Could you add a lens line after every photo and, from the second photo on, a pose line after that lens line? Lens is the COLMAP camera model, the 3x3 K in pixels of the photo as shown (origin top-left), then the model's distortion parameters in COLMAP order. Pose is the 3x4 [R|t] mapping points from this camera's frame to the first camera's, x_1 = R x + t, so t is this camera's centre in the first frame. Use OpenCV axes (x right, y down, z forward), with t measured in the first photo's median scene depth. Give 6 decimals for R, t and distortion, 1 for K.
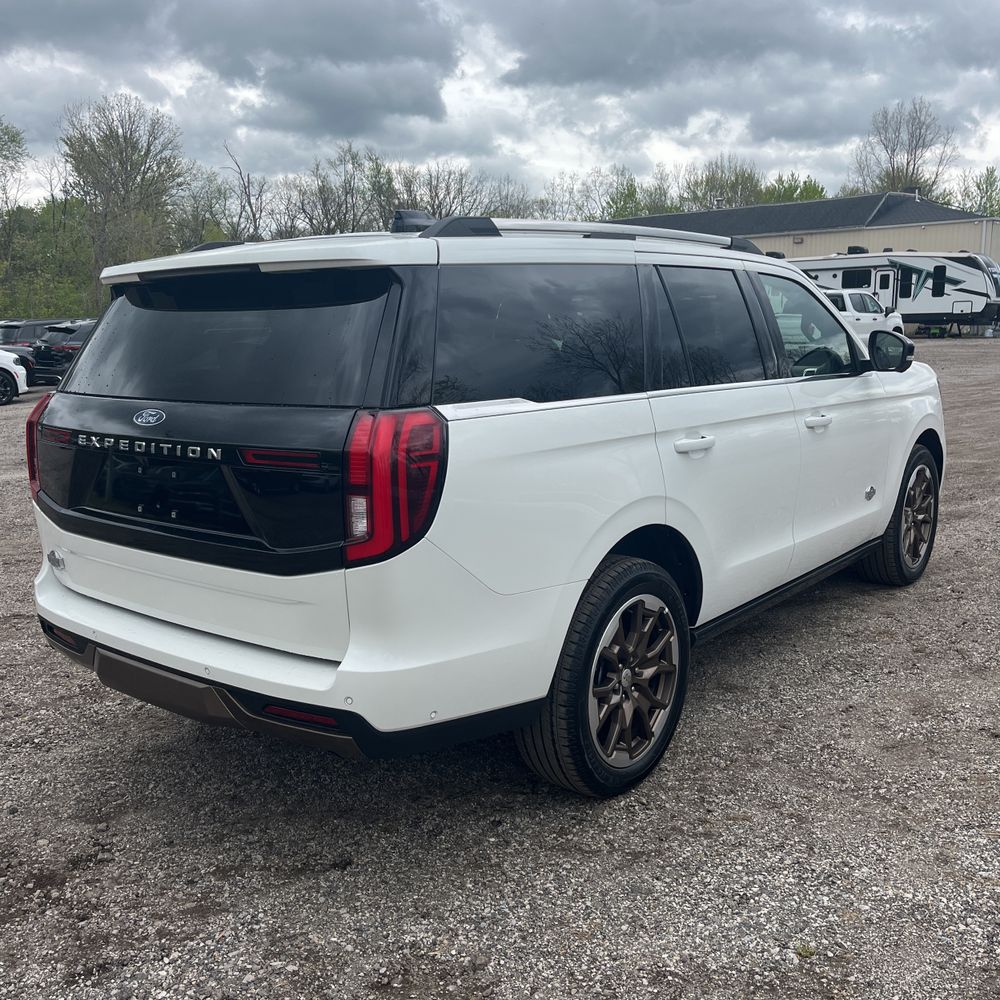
lens RADIAL K [[1010.3, 0, 485.9], [0, 1010.3, 511.0], [0, 0, 1]] dist [0.021802, 0.017776]
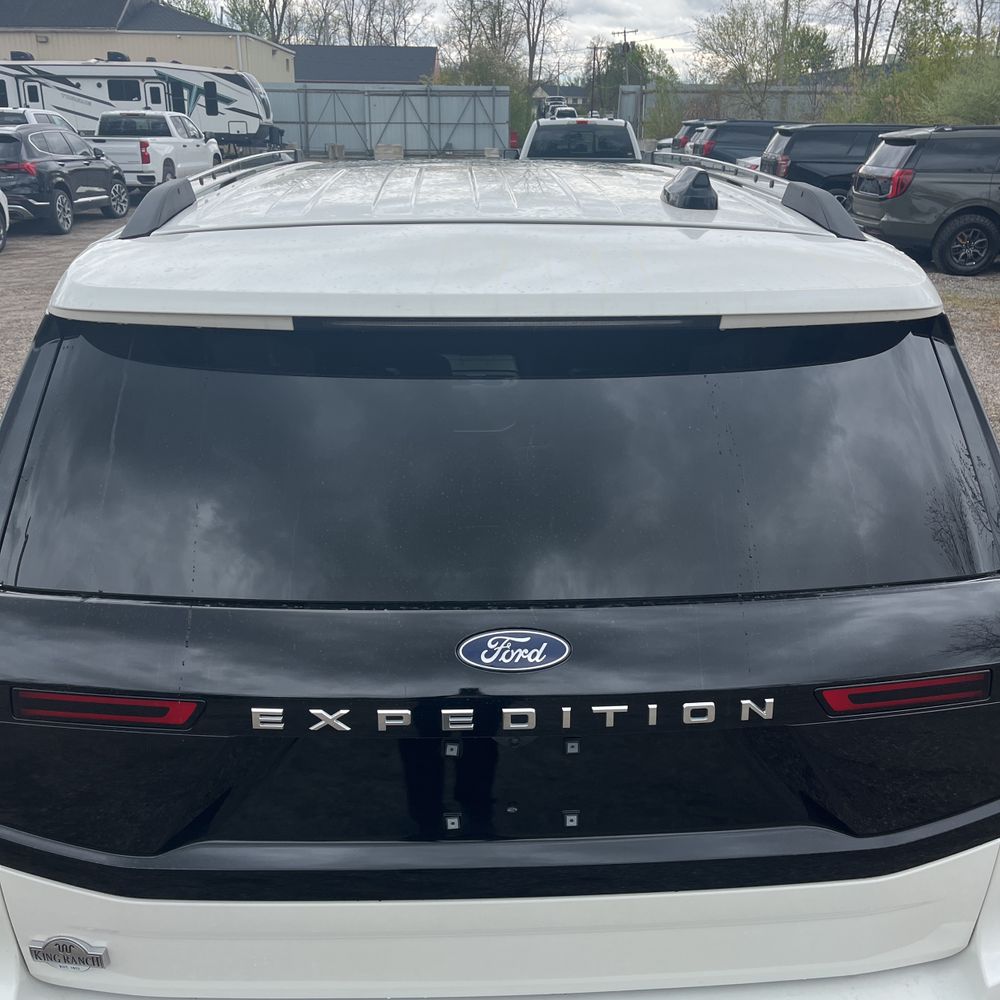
lens RADIAL K [[1000.8, 0, 500.0], [0, 1000.8, 500.0], [0, 0, 1]] dist [0.094303, -0.119824]
pose [[0.746913, -0.207878, 0.631592, -0.046225], [0.100139, 0.974207, 0.202222, -0.019160], [-0.657338, -0.087795, 0.748464, 0.049478]]
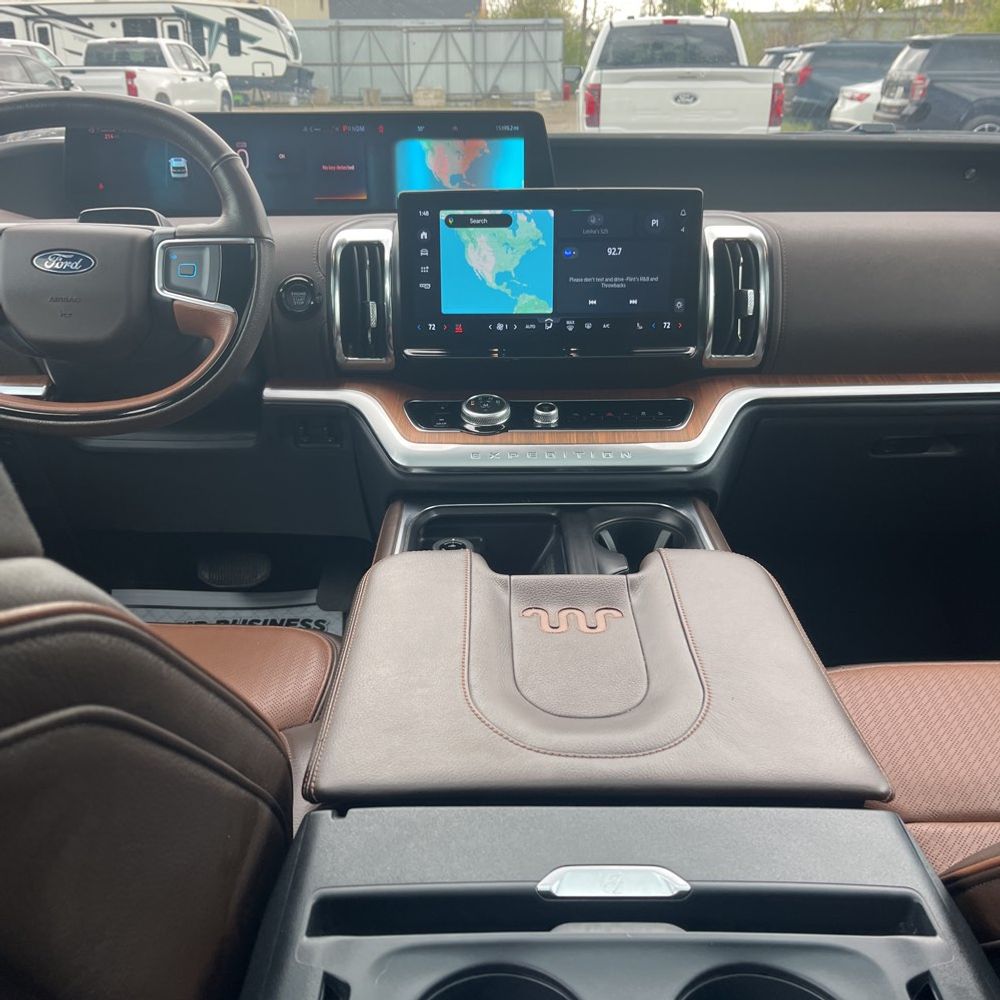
lens RADIAL K [[984.1, 0, 498.7], [0, 984.1, 538.3], [0, 0, 1]] dist [0.103067, -0.141111]
pose [[0.776377, -0.248338, 0.579281, 0.009376], [0.104742, 0.957159, 0.269955, -0.019028], [-0.621504, -0.148912, 0.769128, 0.118125]]
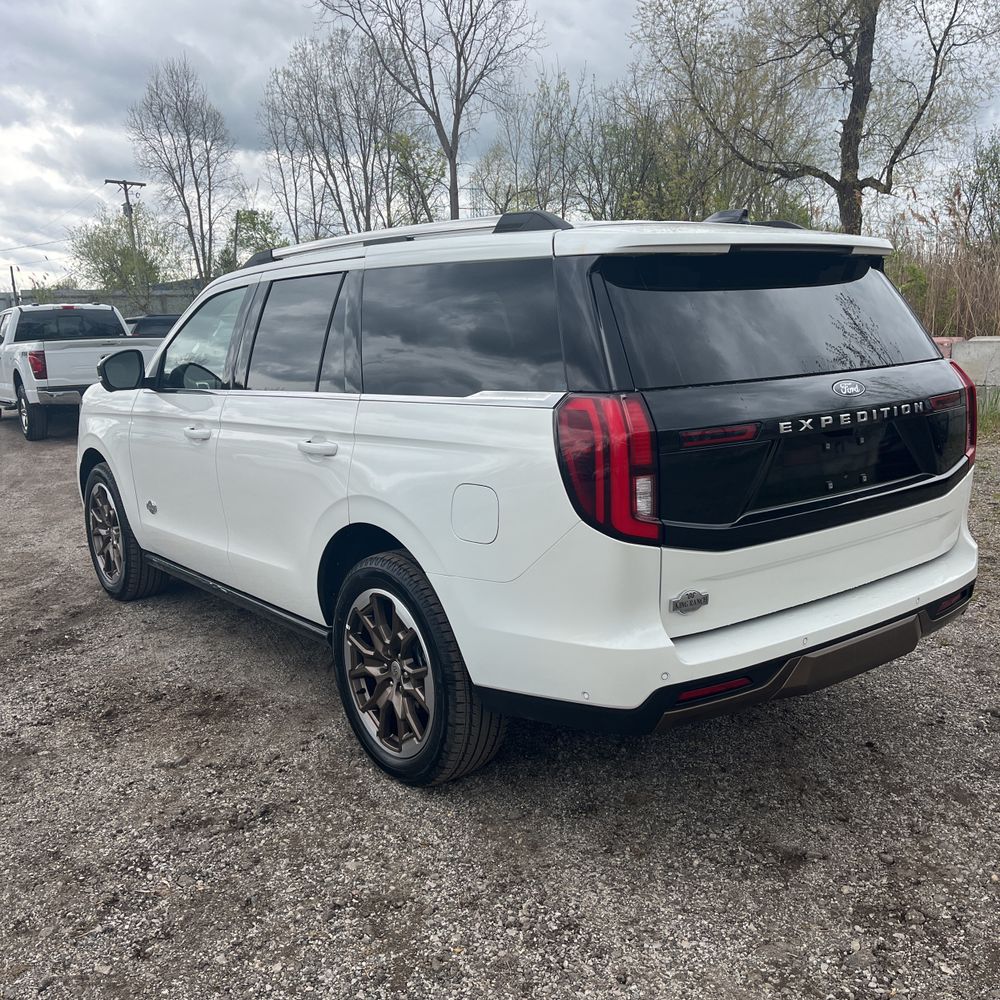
lens RADIAL K [[1012.6, 0, 500.0], [0, 1012.6, 500.0], [0, 0, 1]] dist [0.045999, -0.036400]
pose [[0.222353, -0.156433, 0.962335, -0.105356], [0.211965, 0.971191, 0.108897, -0.012651], [-0.951646, 0.179768, 0.249106, 0.082264]]
